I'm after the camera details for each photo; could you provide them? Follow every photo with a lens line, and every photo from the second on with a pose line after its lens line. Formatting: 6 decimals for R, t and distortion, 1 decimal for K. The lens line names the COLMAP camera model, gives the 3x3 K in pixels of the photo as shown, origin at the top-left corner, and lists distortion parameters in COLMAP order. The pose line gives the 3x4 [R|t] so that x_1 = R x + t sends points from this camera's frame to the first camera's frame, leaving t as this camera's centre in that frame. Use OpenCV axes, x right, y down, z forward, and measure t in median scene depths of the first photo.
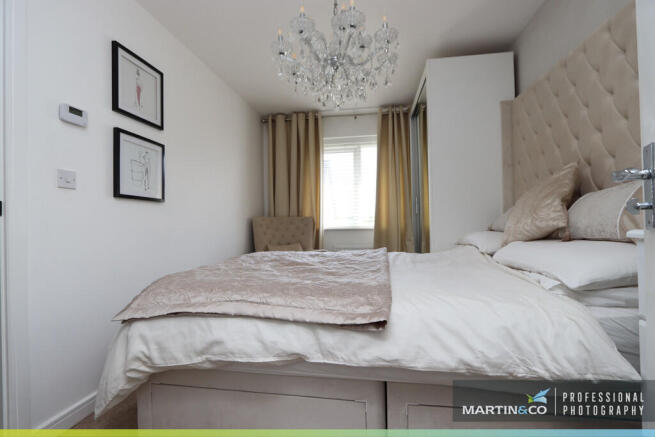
lens RADIAL K [[303.8, 0, 327.5], [0, 303.8, 218.5], [0, 0, 1]] dist [-0.003133, -0.000329]
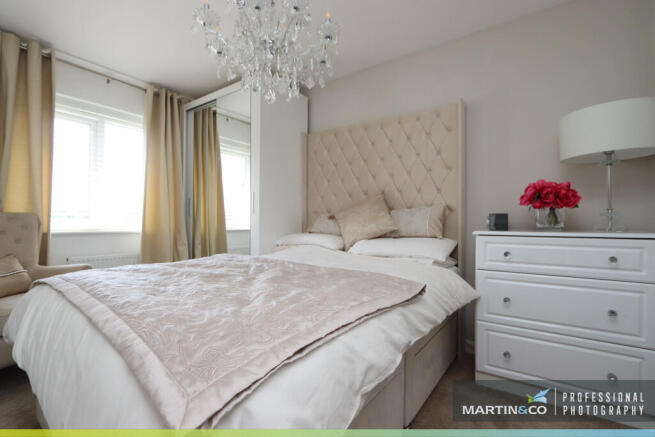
lens RADIAL K [[312.4, 0, 327.5], [0, 312.4, 218.5], [0, 0, 1]] dist [0.012979, 0.000058]
pose [[0.454275, 0.030463, 0.890341, -0.358899], [-0.024659, 0.999462, -0.021615, 0.003340], [-0.890520, -0.012136, 0.454782, 0.188891]]
